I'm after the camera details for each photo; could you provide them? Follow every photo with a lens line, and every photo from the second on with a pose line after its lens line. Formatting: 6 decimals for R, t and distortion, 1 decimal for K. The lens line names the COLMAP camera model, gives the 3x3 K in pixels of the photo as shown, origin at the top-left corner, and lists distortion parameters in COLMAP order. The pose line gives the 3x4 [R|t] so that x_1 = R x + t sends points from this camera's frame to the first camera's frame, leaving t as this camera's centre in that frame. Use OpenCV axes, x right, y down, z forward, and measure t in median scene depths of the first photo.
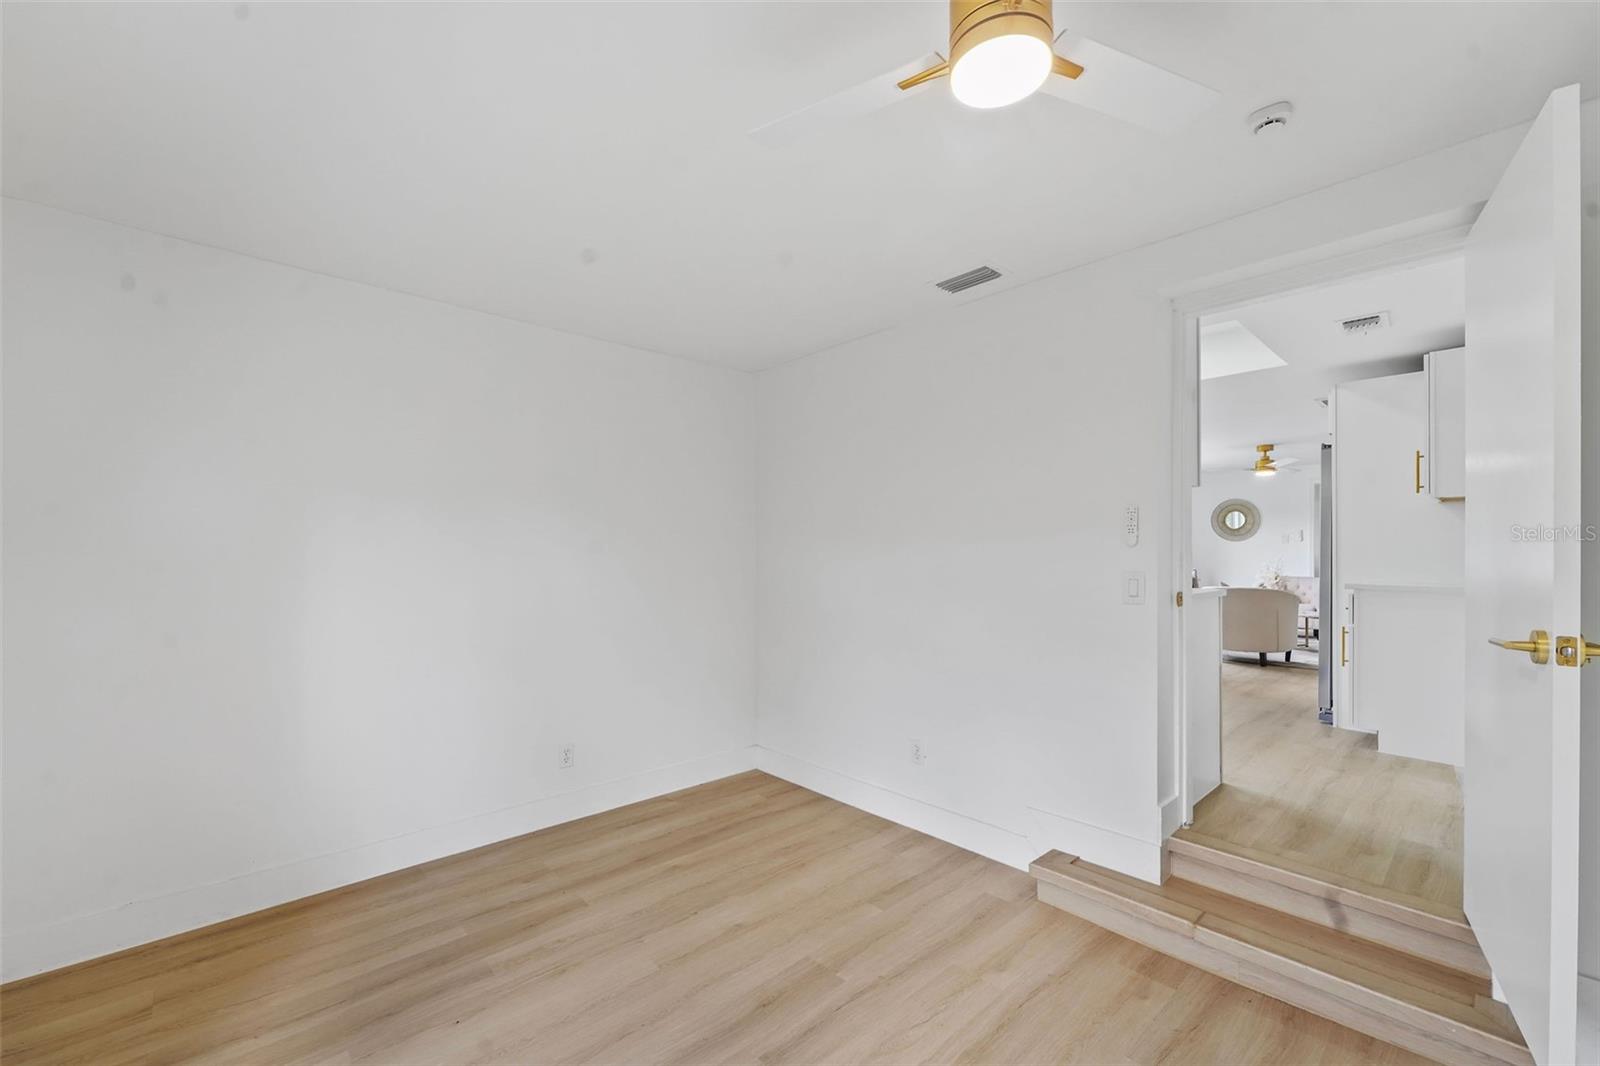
lens RADIAL K [[679.8, 0, 800.0], [0, 679.8, 540.8], [0, 0, 1]] dist [-0.001184, -0.000152]
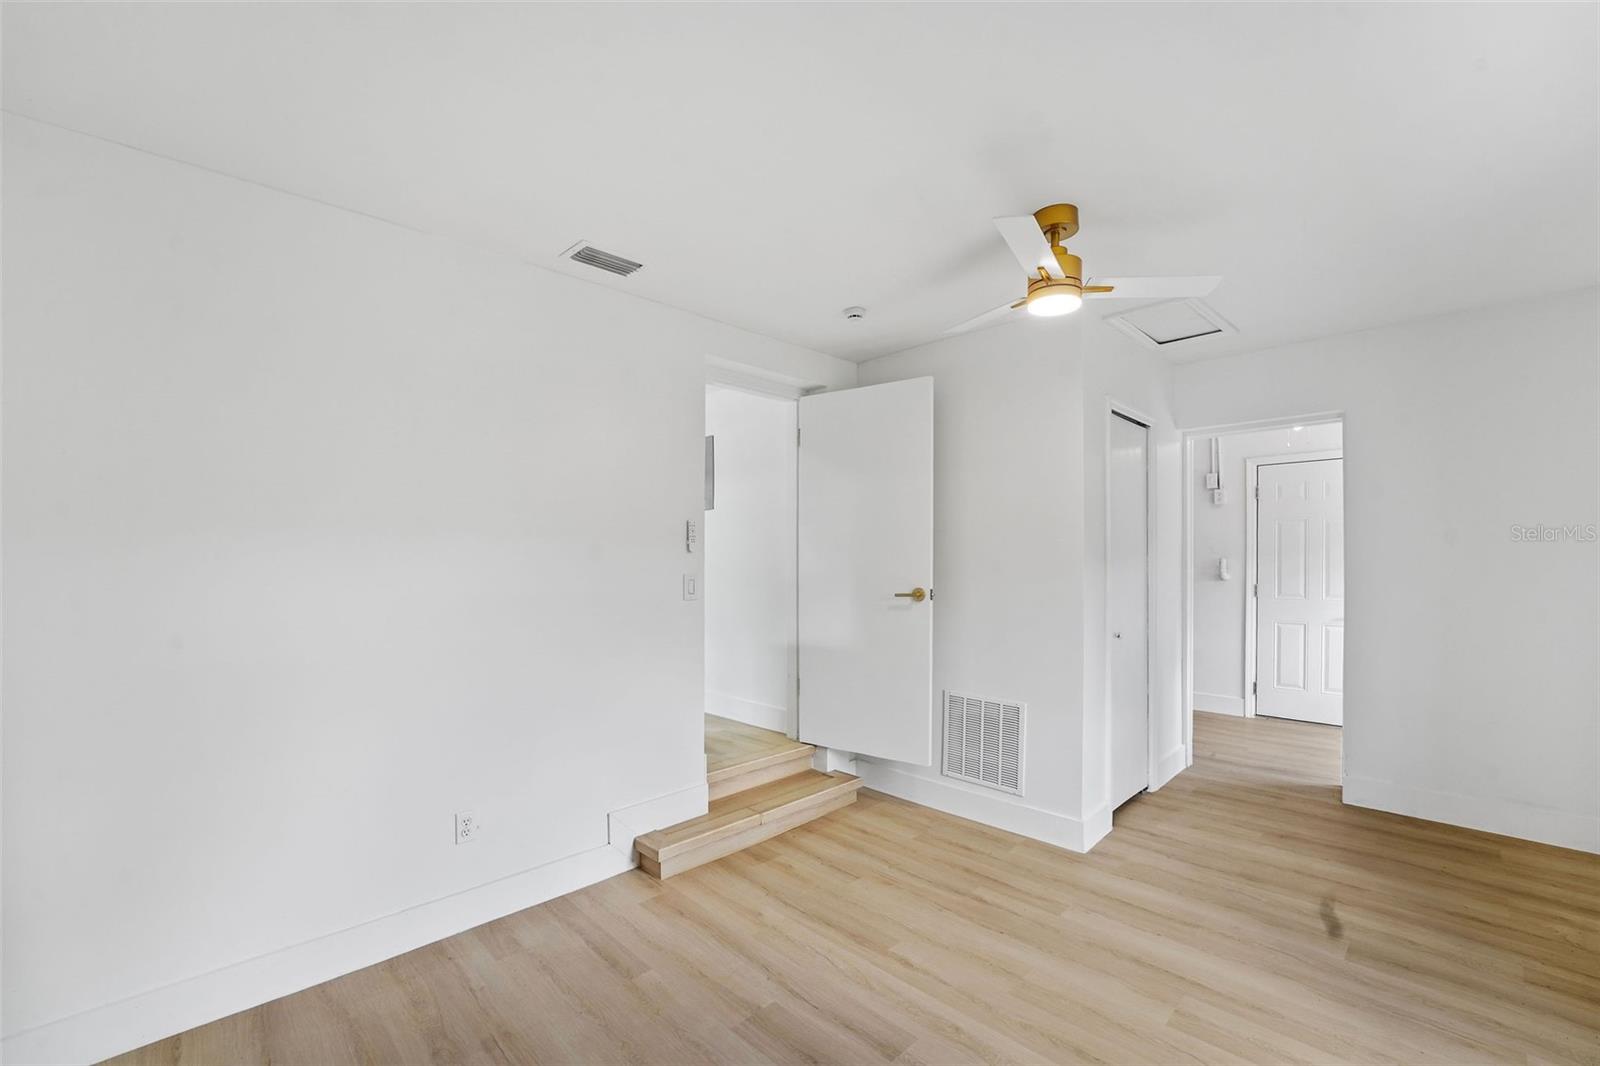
lens RADIAL K [[677.1, 0, 803.1], [0, 677.1, 567.6], [0, 0, 1]] dist [-0.001948, -0.000190]
pose [[-0.046329, -0.015531, 0.998806, -0.853948], [-0.007019, 0.999860, 0.015222, 0.015936], [-0.998902, -0.006305, -0.046431, 0.972603]]
